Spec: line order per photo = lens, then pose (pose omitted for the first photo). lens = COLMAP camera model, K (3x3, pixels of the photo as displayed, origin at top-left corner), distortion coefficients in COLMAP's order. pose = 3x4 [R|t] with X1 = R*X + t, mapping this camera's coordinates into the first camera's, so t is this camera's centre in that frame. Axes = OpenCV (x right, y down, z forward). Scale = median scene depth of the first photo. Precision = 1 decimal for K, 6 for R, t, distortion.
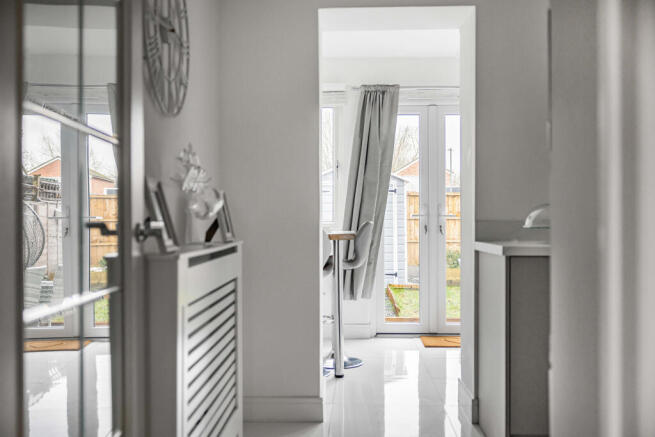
lens RADIAL K [[667.5, 0, 327.5], [0, 667.5, 218.5], [0, 0, 1]] dist [0.001667, 0.001442]
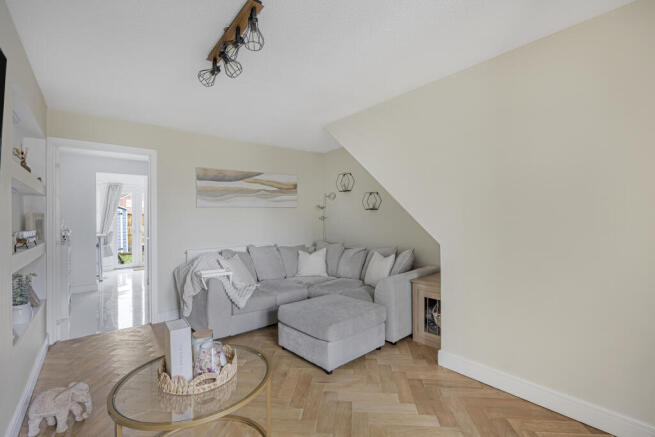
lens RADIAL K [[290.8, 0, 327.5], [0, 290.8, 218.5], [0, 0, 1]] dist [-0.021966, -0.000003]
pose [[0.748694, -0.003584, 0.662906, -0.062245], [0.006909, 0.999973, -0.002396, -0.038232], [-0.662880, 0.006374, 0.748699, -0.564702]]
